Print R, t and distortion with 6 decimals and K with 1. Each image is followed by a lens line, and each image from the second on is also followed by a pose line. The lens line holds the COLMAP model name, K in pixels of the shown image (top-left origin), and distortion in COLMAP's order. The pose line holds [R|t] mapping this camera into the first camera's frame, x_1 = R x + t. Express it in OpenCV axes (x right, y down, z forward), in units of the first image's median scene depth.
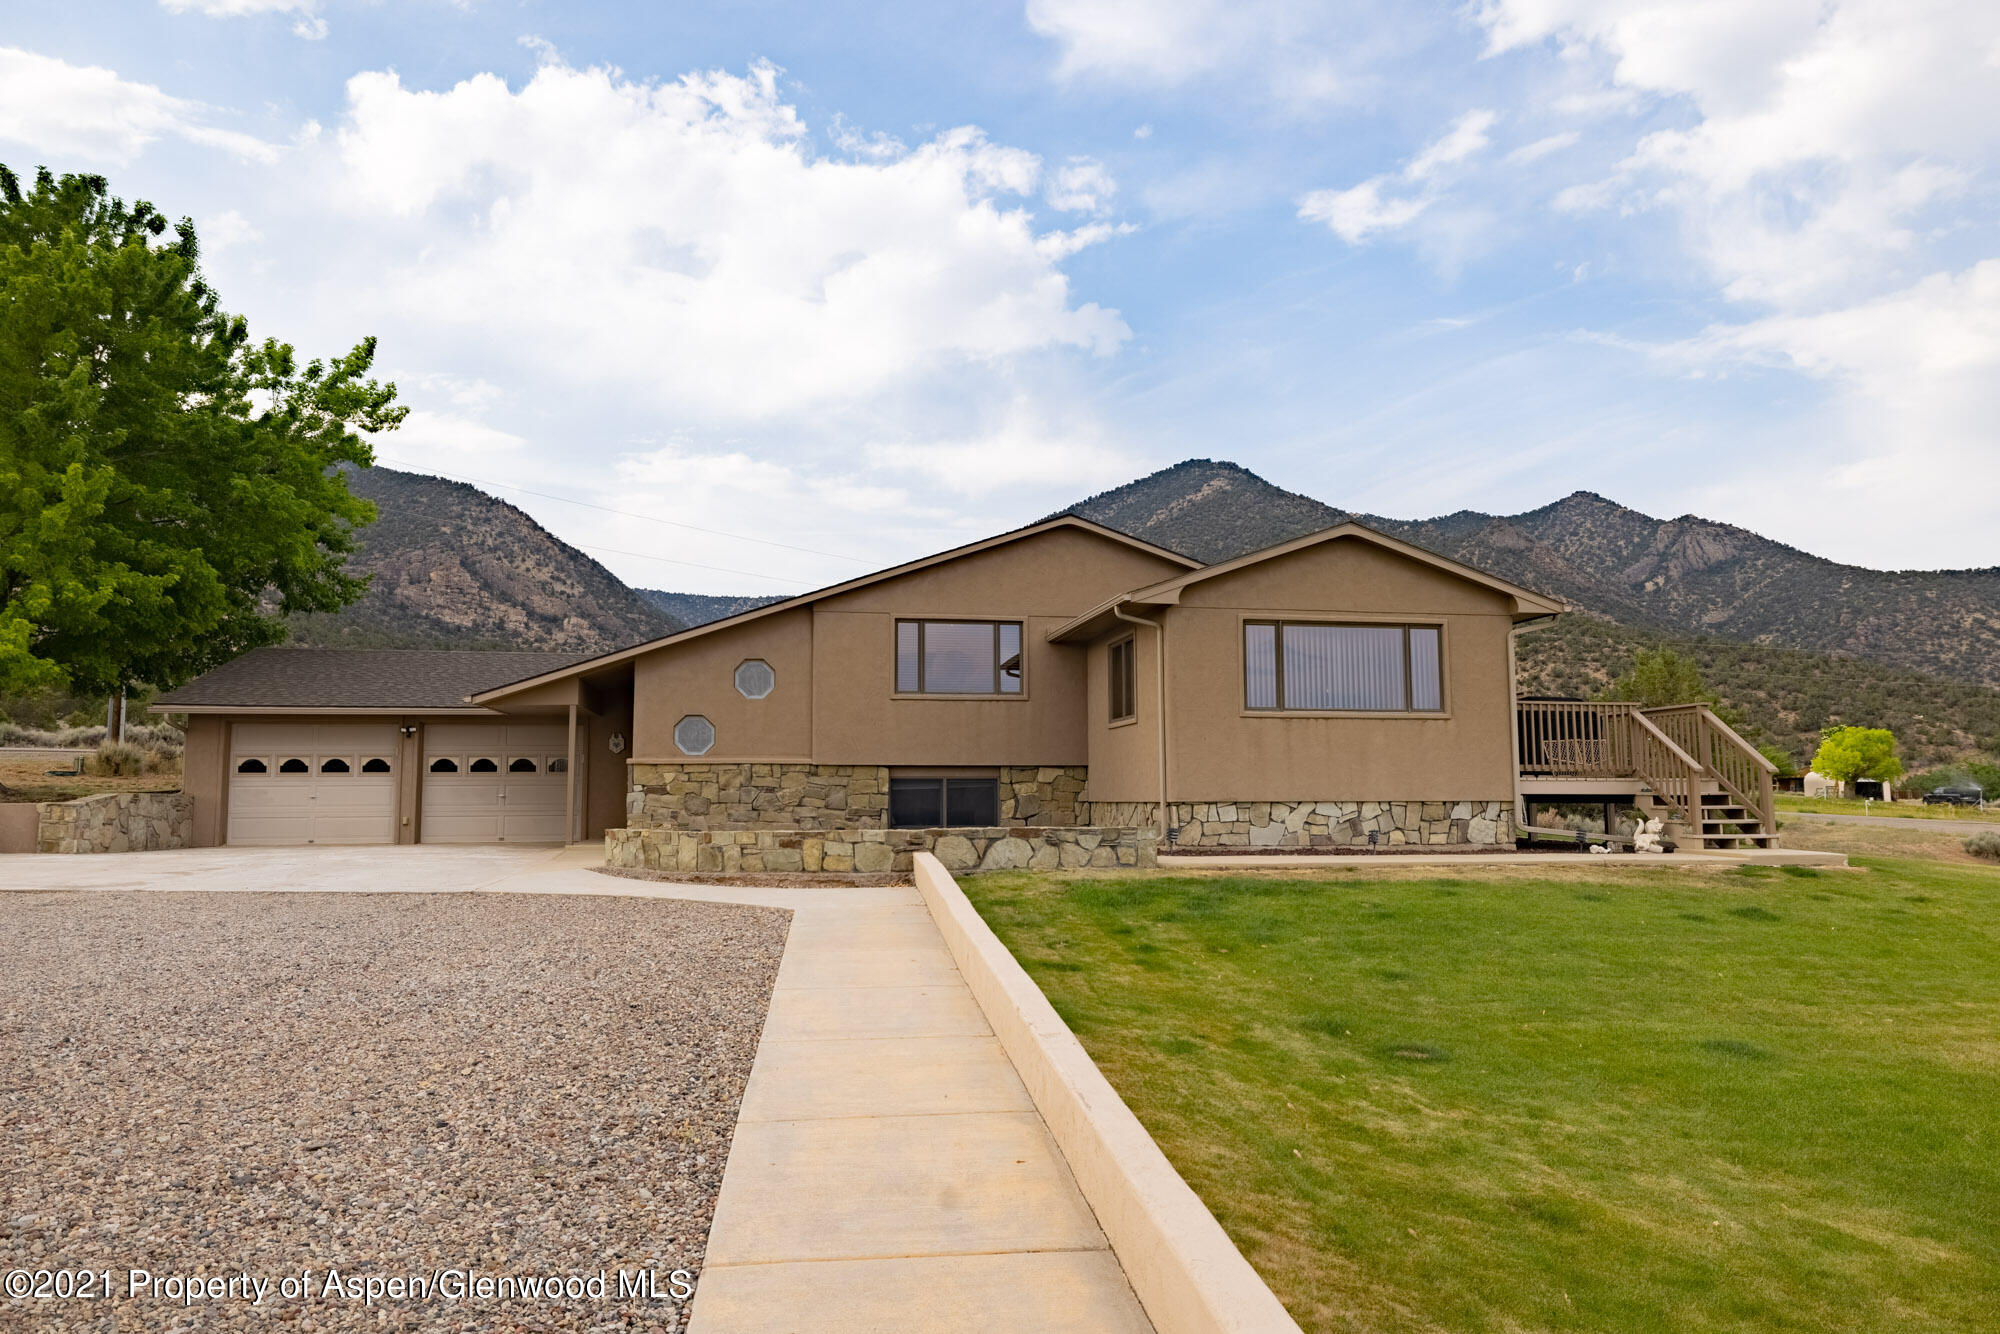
lens RADIAL K [[1292.7, 0, 980.3], [0, 1292.7, 666.9], [0, 0, 1]] dist [-0.001231, 0.000754]
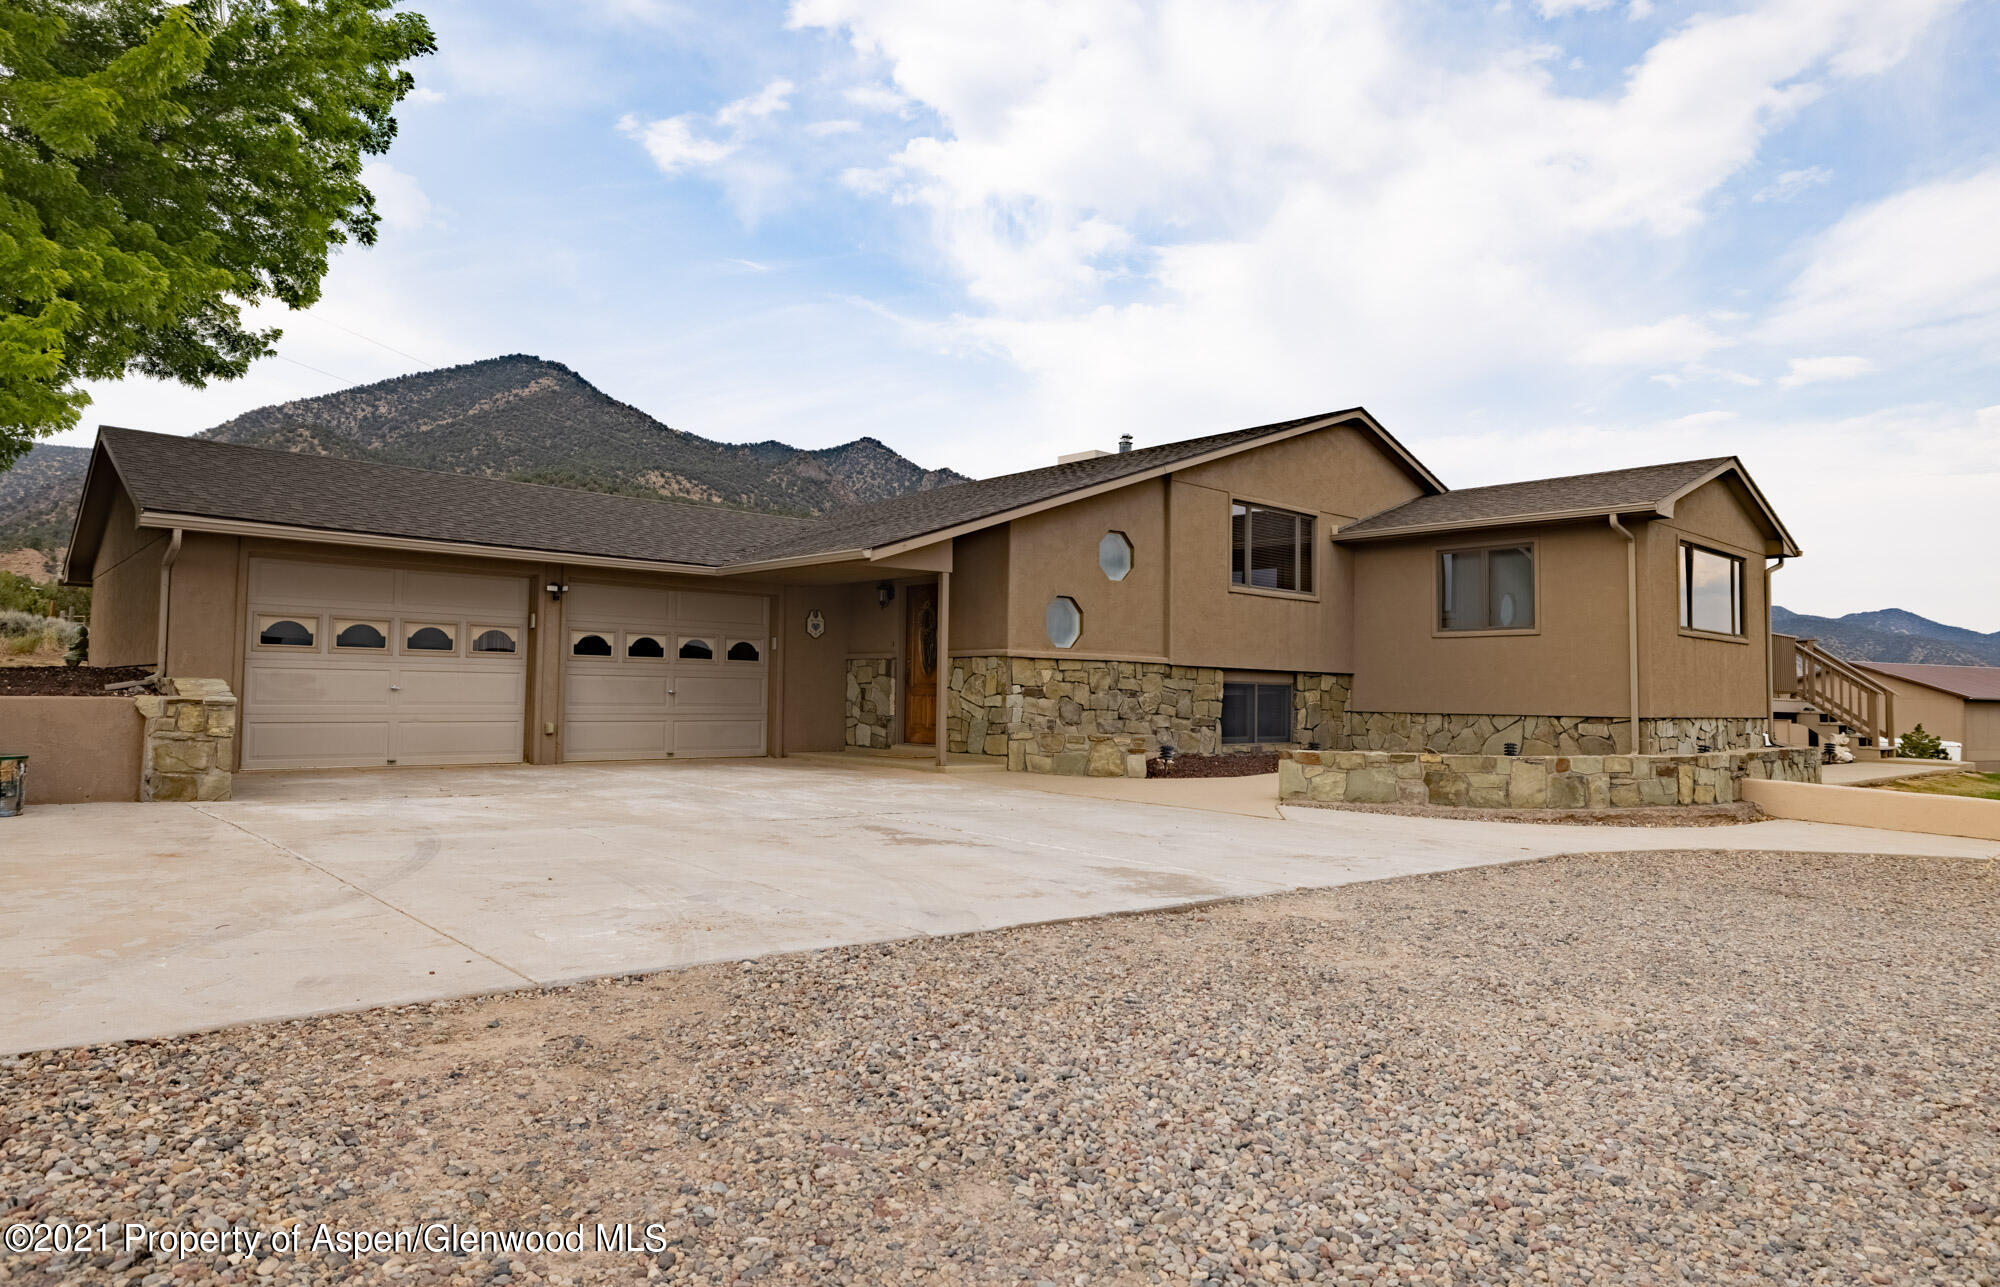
lens RADIAL K [[1189.0, 0, 1000.0], [0, 1189.0, 643.5], [0, 0, 1]] dist [0.000554, 0.000810]
pose [[0.845429, 0.040848, 0.532523, -0.612196], [-0.072993, 0.996552, 0.039441, 0.039039], [-0.529076, -0.072215, 0.845496, 0.403657]]
